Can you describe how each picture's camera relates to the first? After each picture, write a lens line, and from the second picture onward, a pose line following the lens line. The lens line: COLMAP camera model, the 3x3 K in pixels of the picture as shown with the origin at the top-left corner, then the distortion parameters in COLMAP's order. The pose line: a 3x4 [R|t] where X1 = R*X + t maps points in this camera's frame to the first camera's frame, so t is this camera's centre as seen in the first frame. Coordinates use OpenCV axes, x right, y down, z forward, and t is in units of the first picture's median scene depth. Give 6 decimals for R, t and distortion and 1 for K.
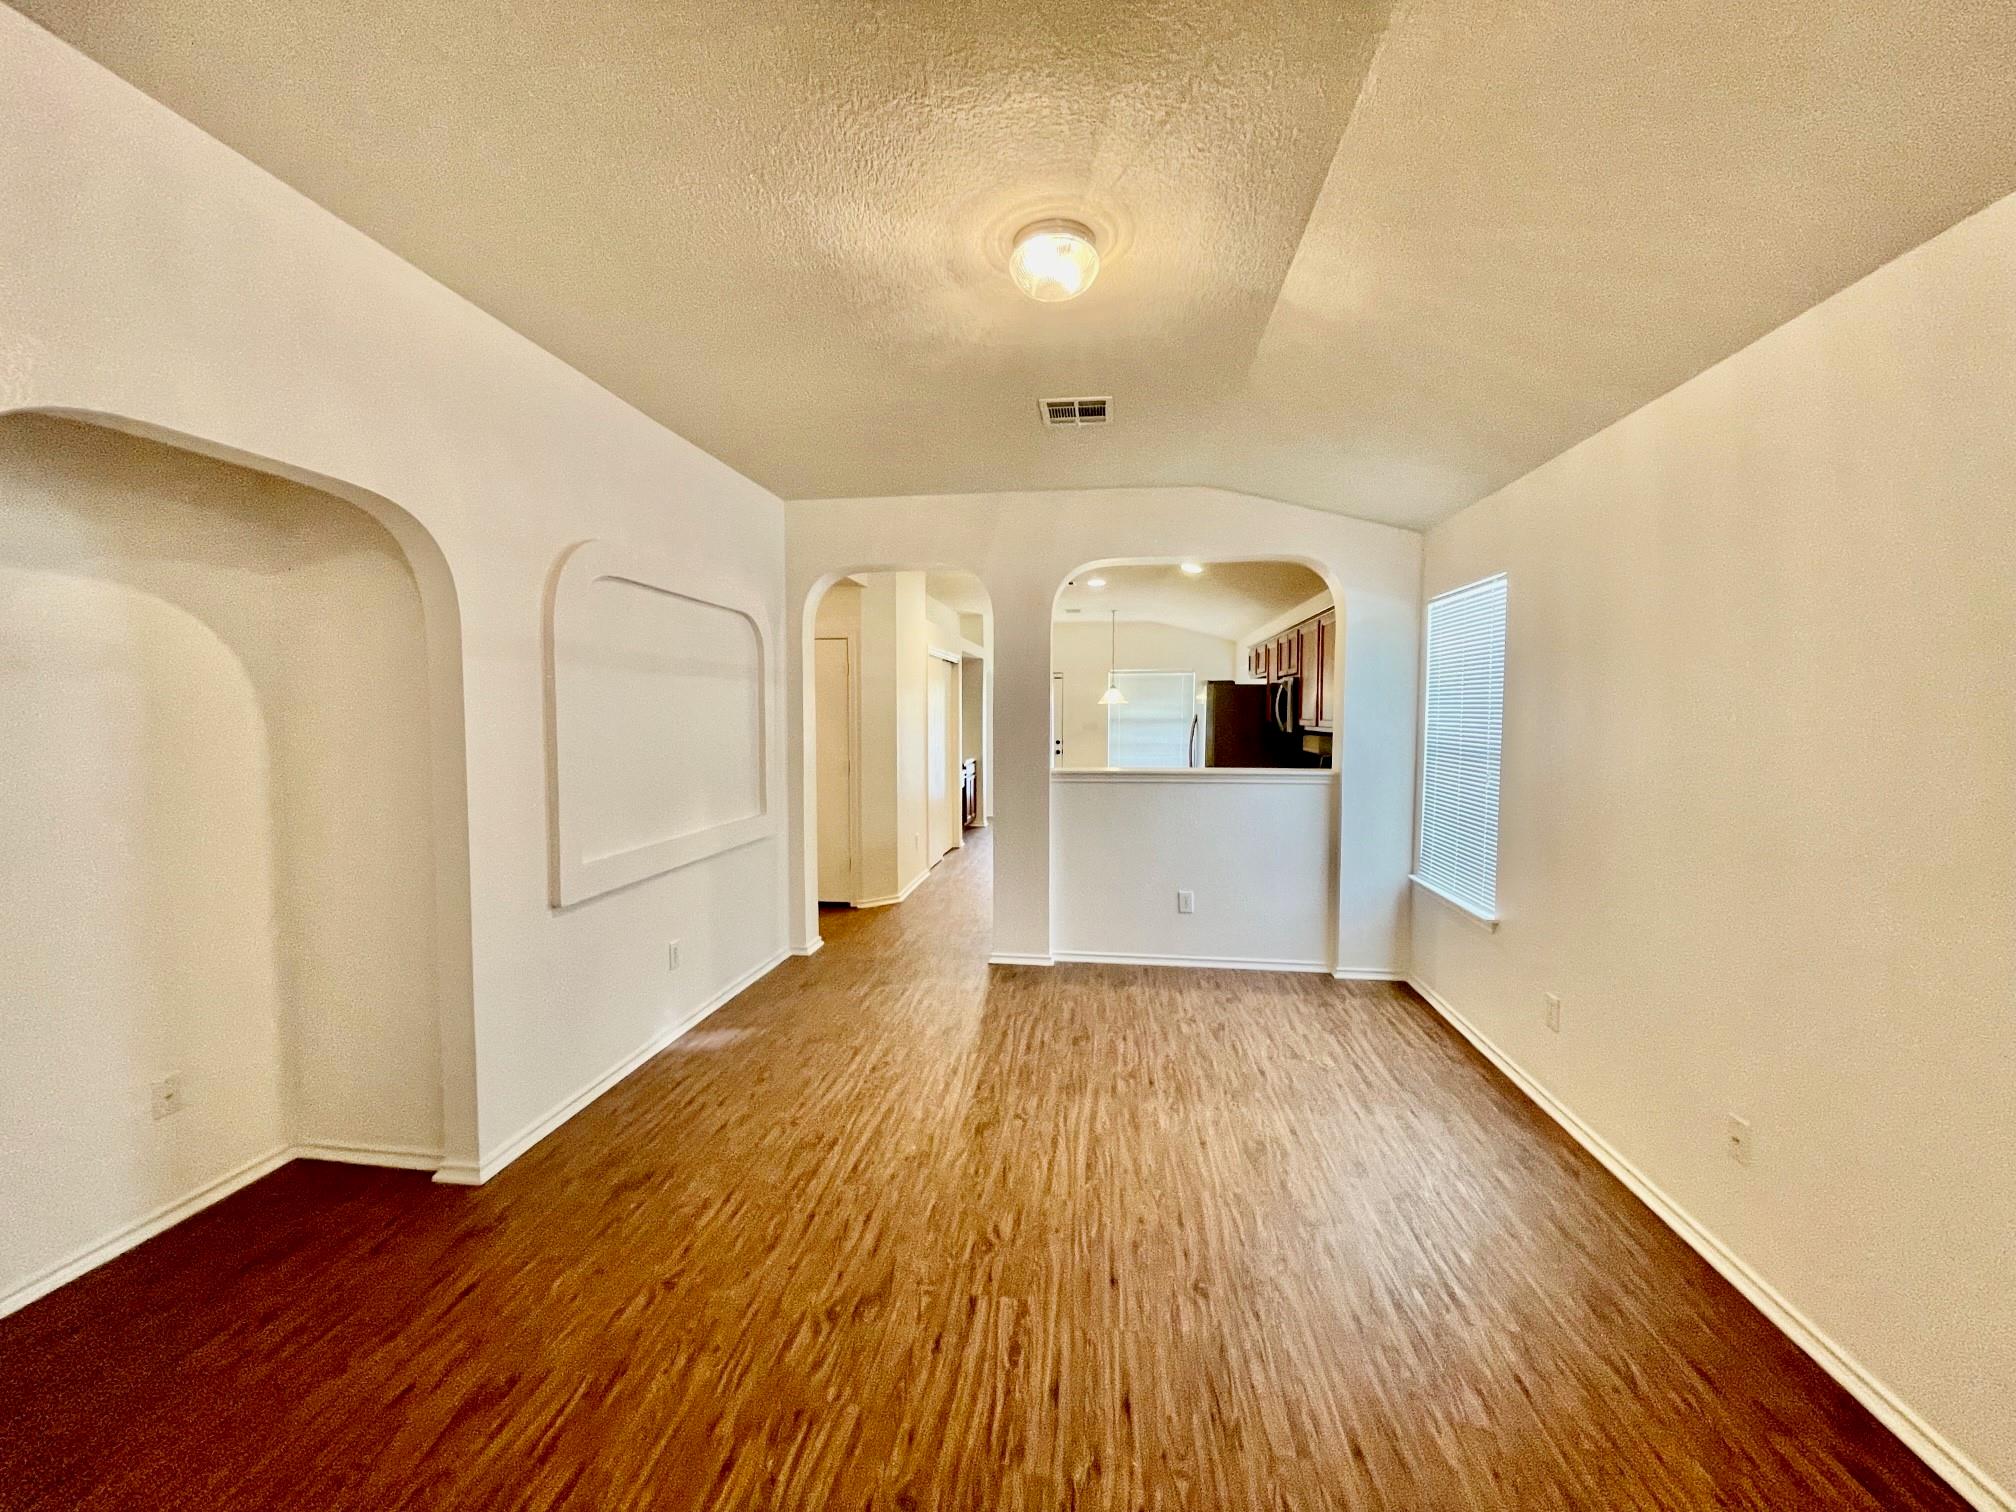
lens RADIAL K [[817.2, 0, 1002.1], [0, 817.2, 757.9], [0, 0, 1]] dist [-0.003098, 0.000337]
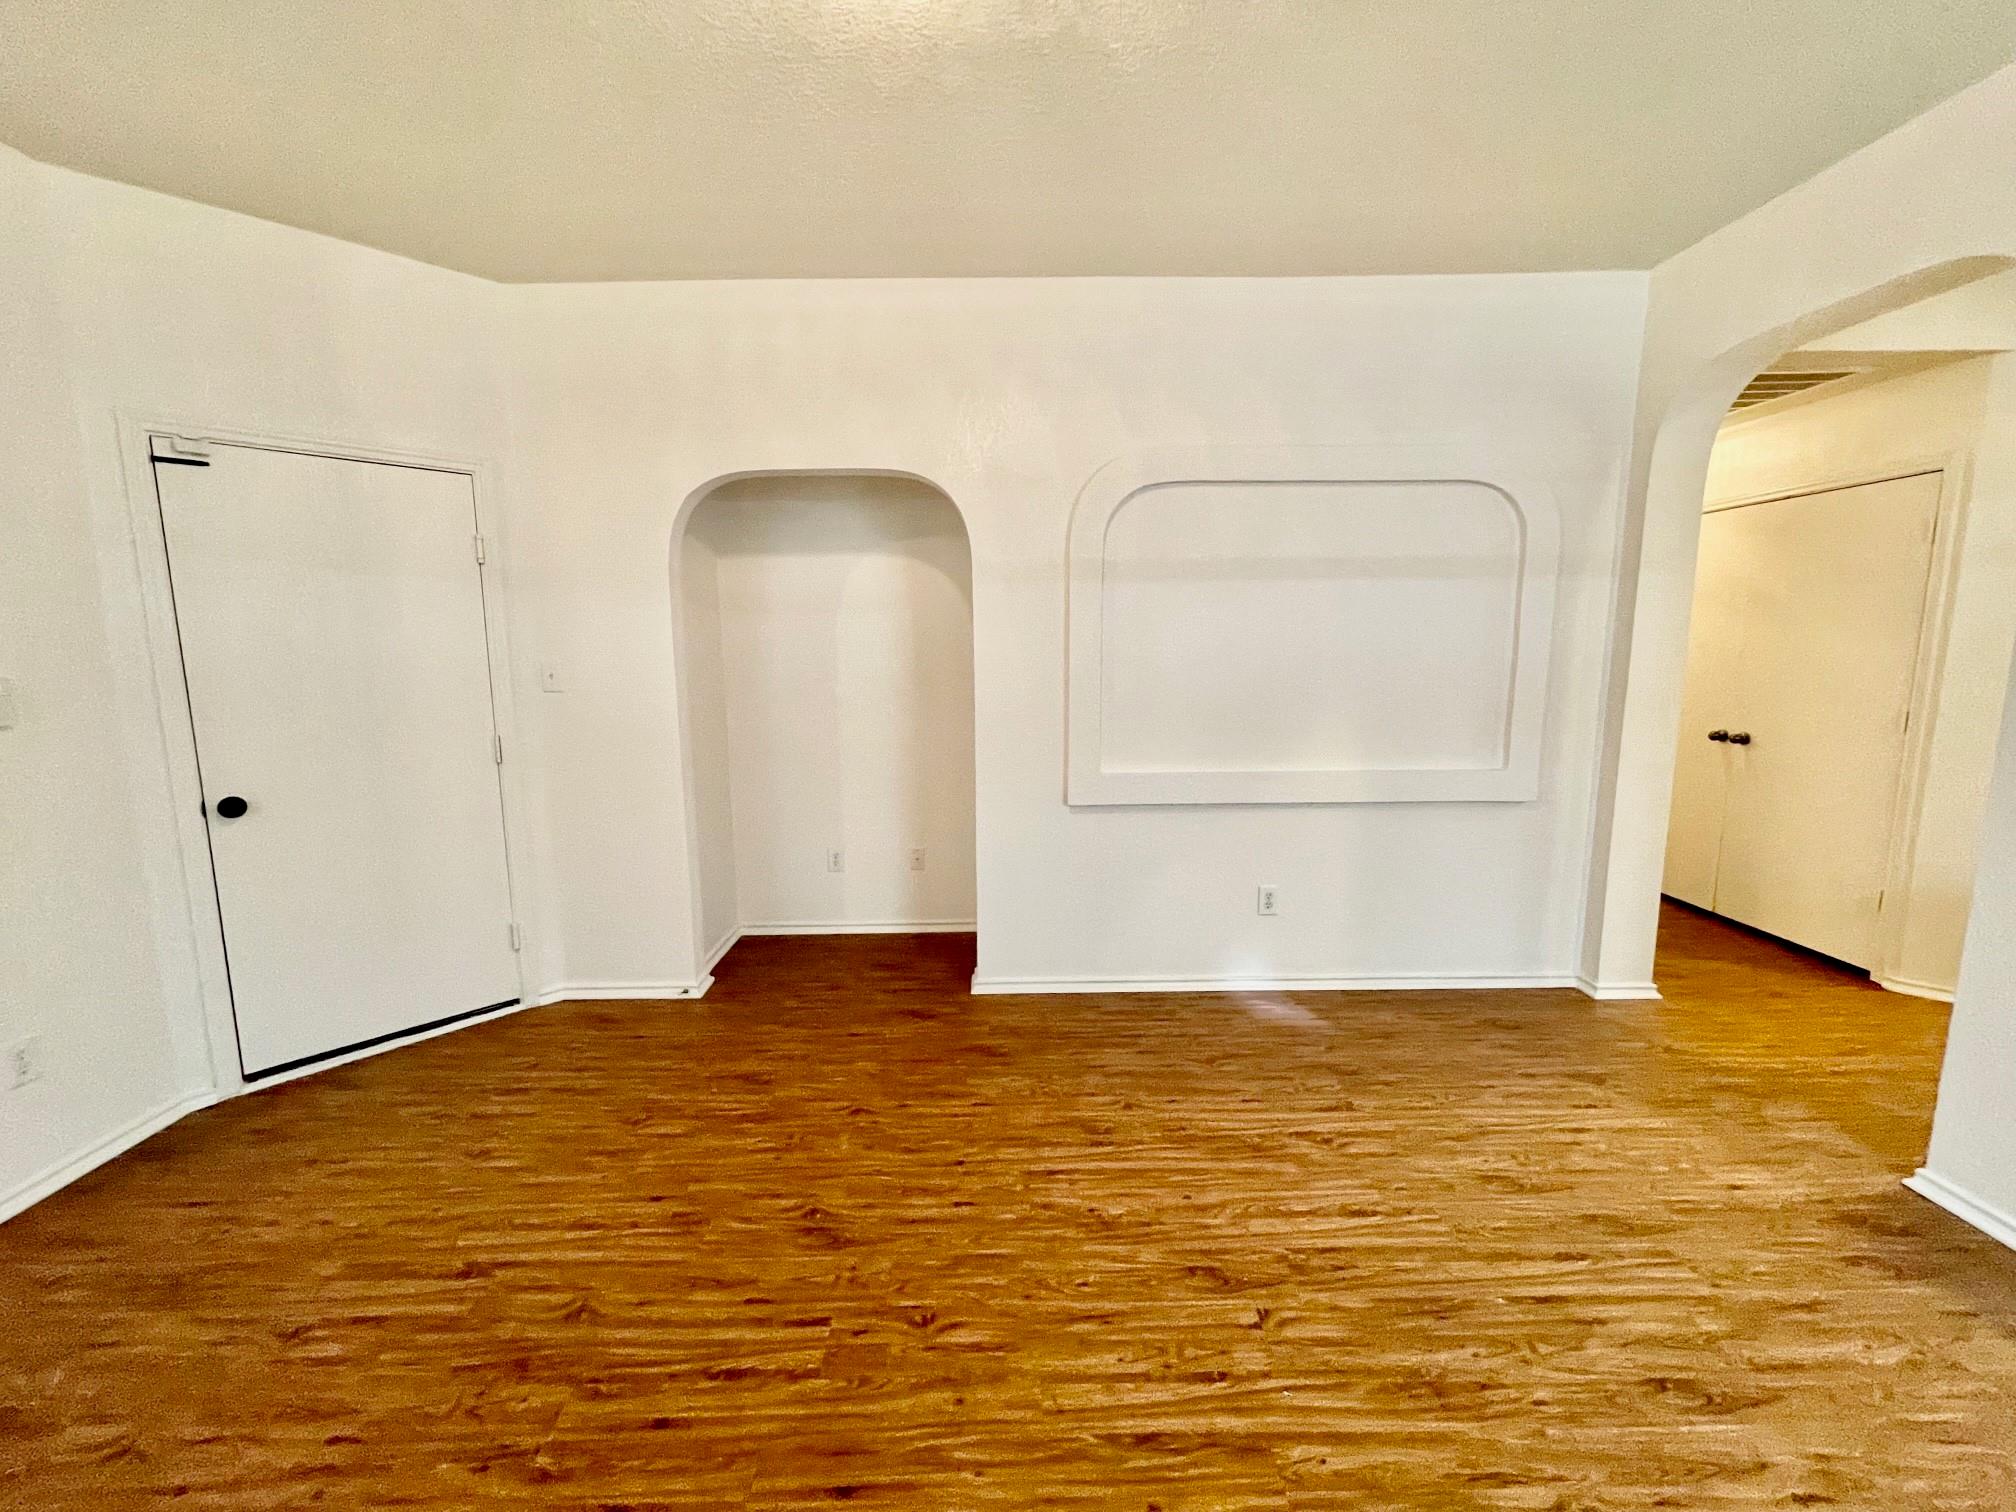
lens RADIAL K [[814.5, 0, 1000.7], [0, 814.5, 749.6], [0, 0, 1]] dist [0.001251, 0.000360]
pose [[0.144174, 0.126866, -0.981386, 0.496021], [-0.041418, 0.991652, 0.122109, -0.024316], [0.988685, 0.023042, 0.148225, 0.693983]]
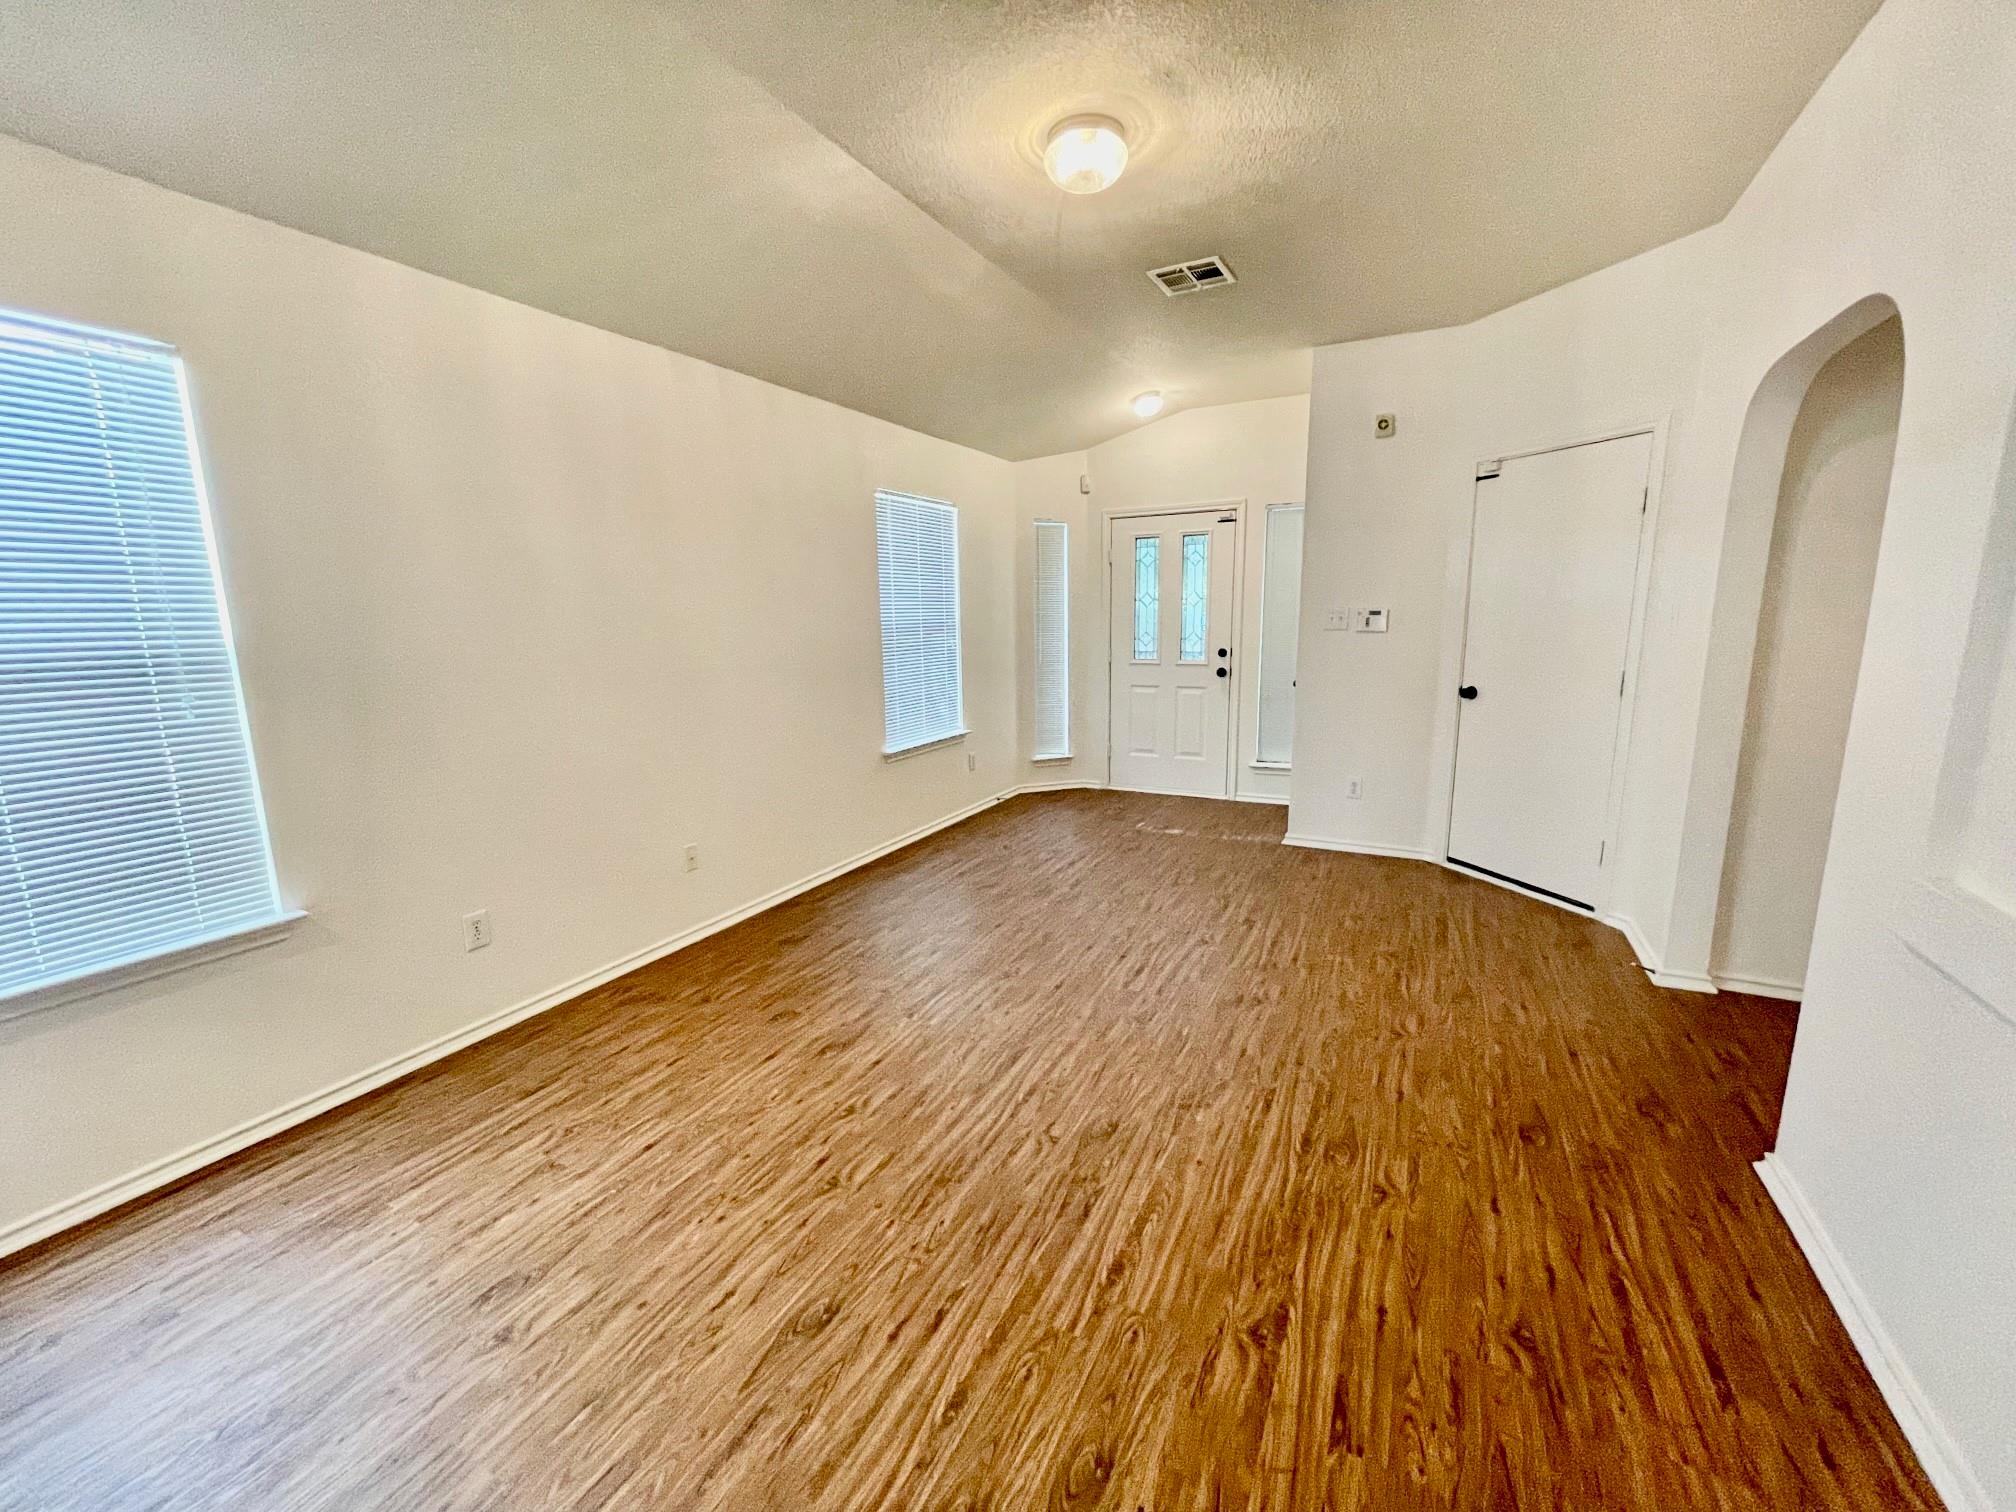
lens RADIAL K [[817.2, 0, 1002.1], [0, 817.2, 757.9], [0, 0, 1]] dist [-0.003098, 0.000337]
pose [[-0.939947, -0.046206, 0.338178, -0.163912], [0.034155, 0.973088, 0.227887, -0.059725], [-0.339606, 0.225752, -0.913074, 1.553635]]
